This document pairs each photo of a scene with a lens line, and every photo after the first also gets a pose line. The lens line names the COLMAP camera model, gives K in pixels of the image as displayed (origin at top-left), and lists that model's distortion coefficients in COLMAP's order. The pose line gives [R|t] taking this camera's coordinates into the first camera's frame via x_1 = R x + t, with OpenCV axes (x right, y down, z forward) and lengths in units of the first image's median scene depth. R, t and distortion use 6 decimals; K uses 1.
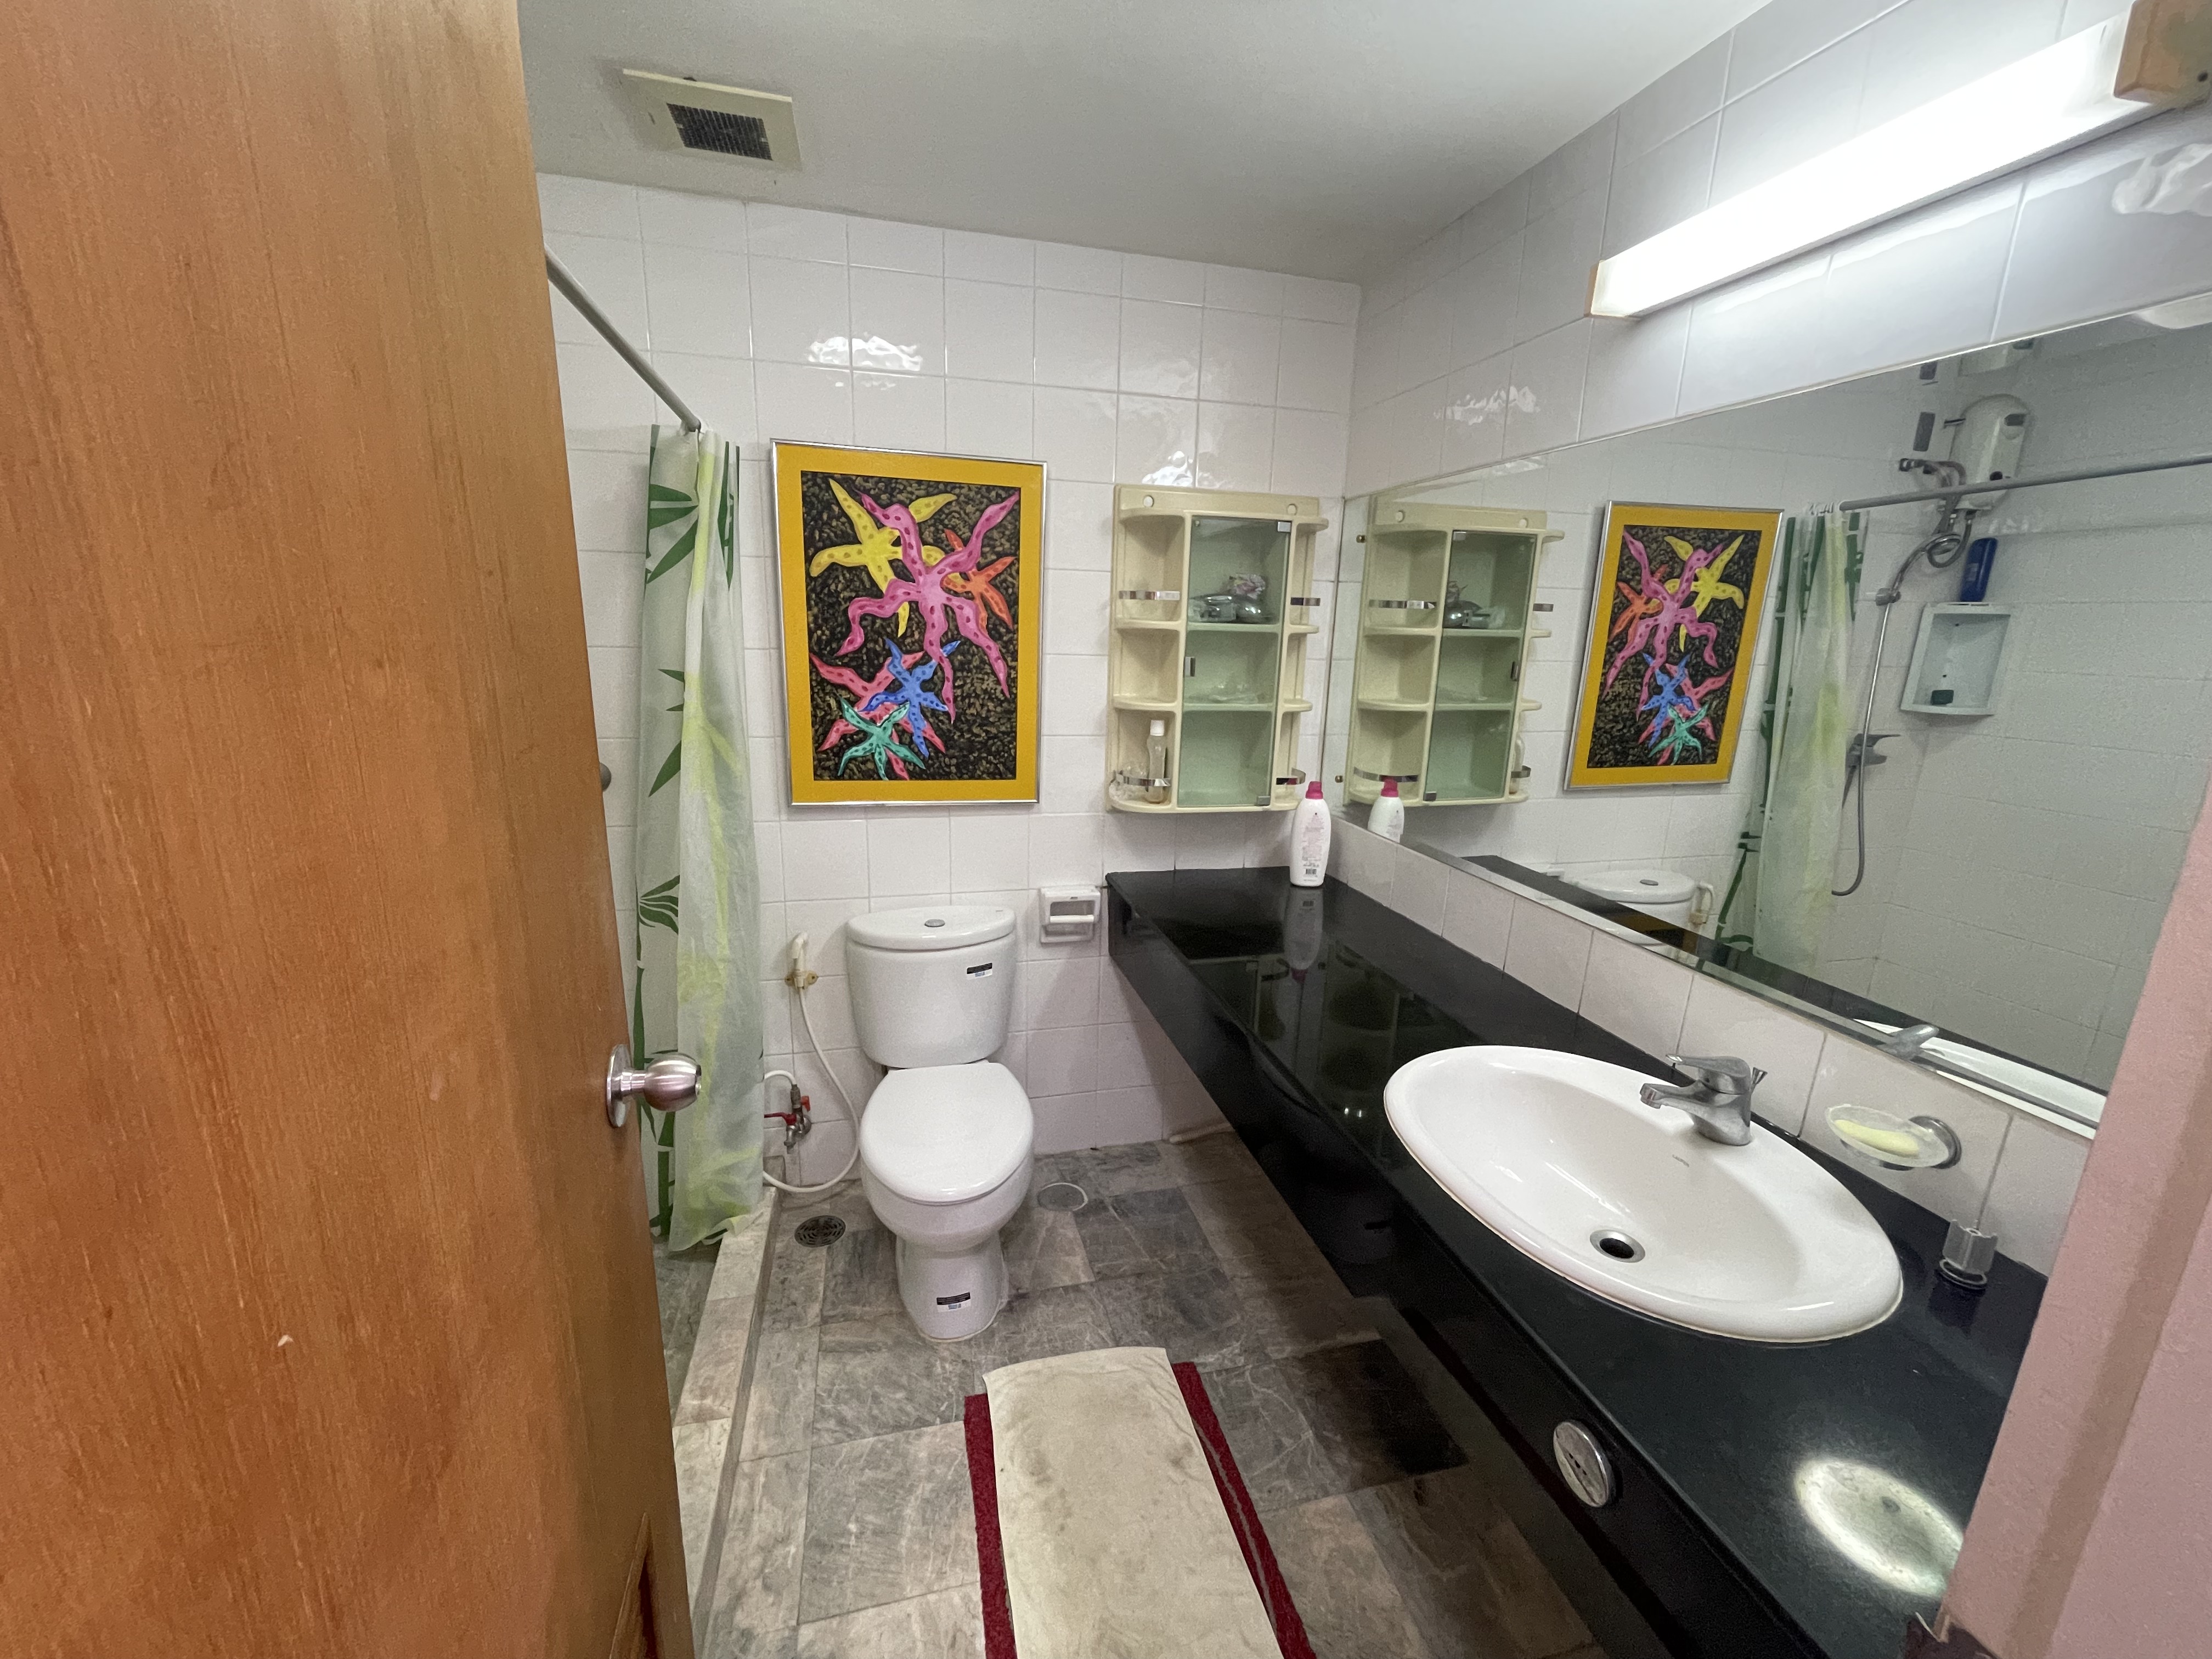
lens RADIAL K [[894.5, 0, 1105.1], [0, 894.5, 833.8], [0, 0, 1]] dist [-0.002389, 0.000540]
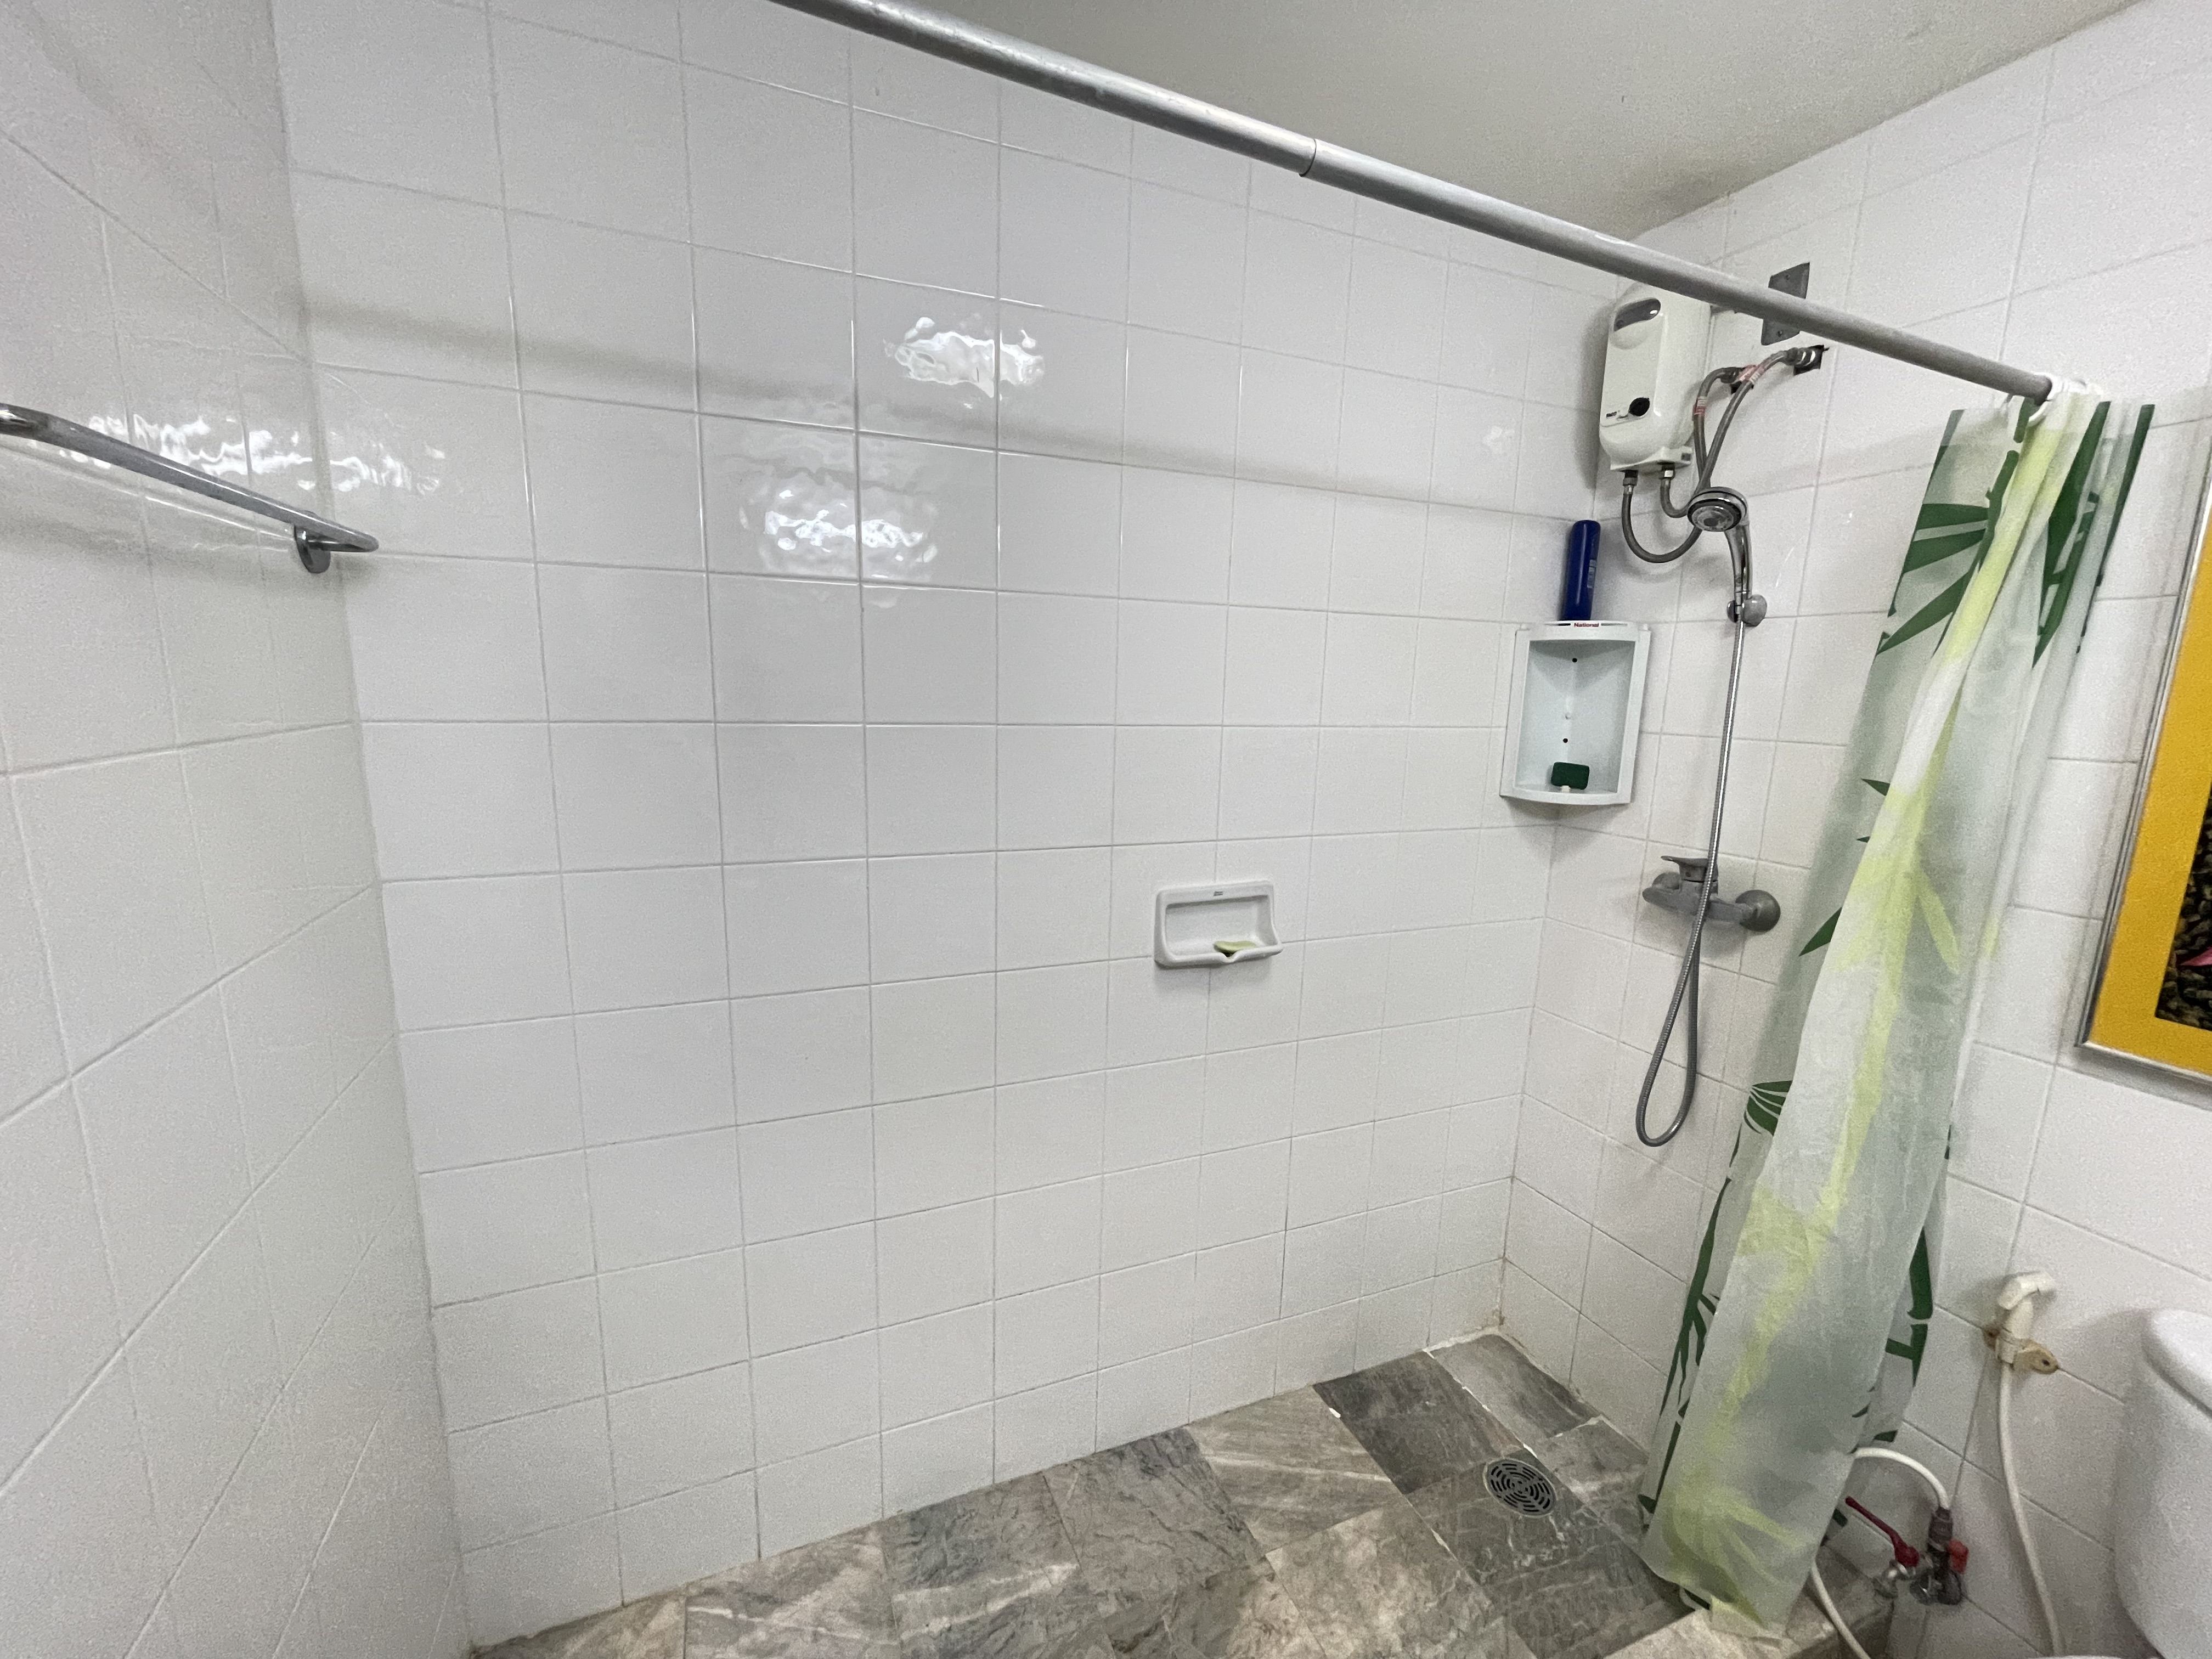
lens RADIAL K [[894.5, 0, 1099.6], [0, 894.5, 828.6], [0, 0, 1]] dist [-0.002389, 0.000540]
pose [[0.149021, 0.144475, -0.978223, 0.076411], [-0.246201, 0.963536, 0.104800, -0.074170], [0.957694, 0.225222, 0.179157, 0.330823]]
